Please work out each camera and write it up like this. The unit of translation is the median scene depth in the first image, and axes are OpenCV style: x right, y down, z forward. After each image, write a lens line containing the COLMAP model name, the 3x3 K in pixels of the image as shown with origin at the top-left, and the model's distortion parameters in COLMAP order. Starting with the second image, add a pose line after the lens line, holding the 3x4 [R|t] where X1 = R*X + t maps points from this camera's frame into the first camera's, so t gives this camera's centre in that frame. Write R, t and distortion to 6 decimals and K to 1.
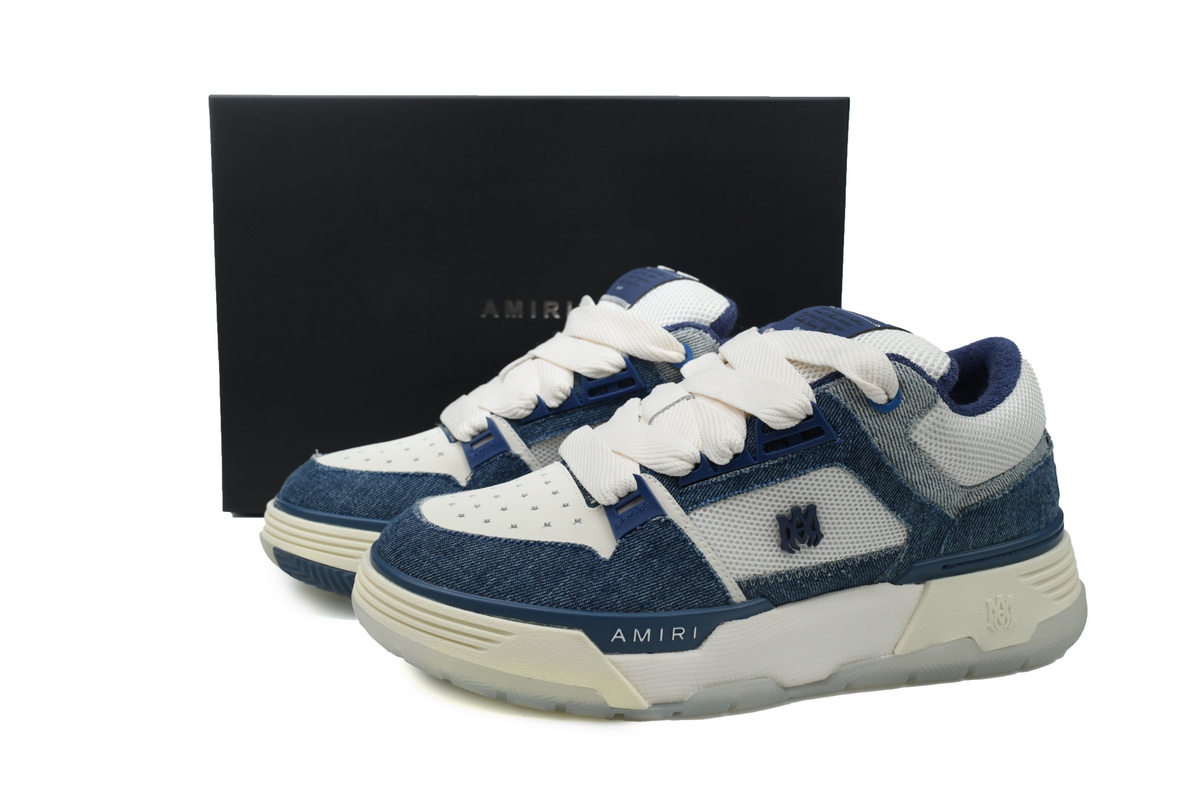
lens RADIAL K [[1163.7, 0, 600.0], [0, 1163.7, 400.0], [0, 0, 1]] dist [-0.000331, -0.001395]
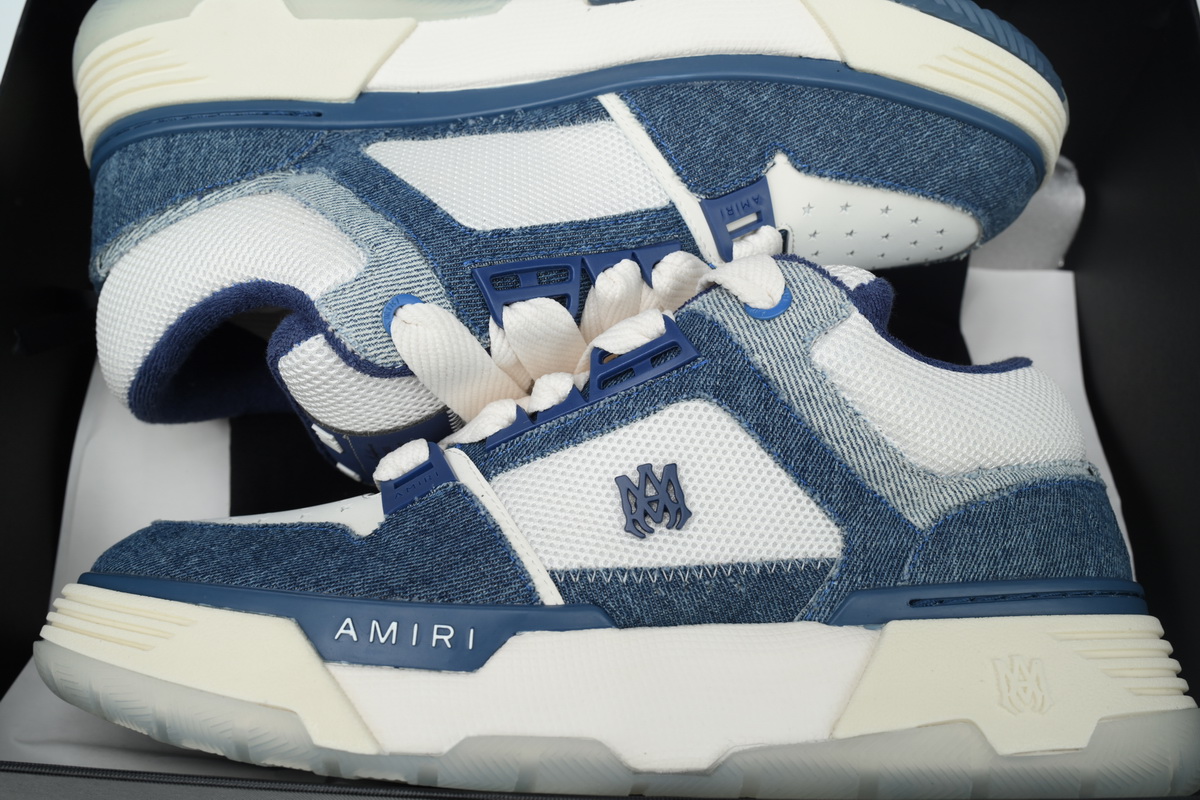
lens RADIAL K [[1163.7, 0, 600.0], [0, 1163.7, 400.0], [0, 0, 1]] dist [-0.000331, -0.001395]
pose [[0.979226, -0.040223, -0.198741, 0.275406], [-0.067116, 0.860585, -0.504865, 0.395439], [0.191341, 0.507716, 0.840008, 0.417554]]
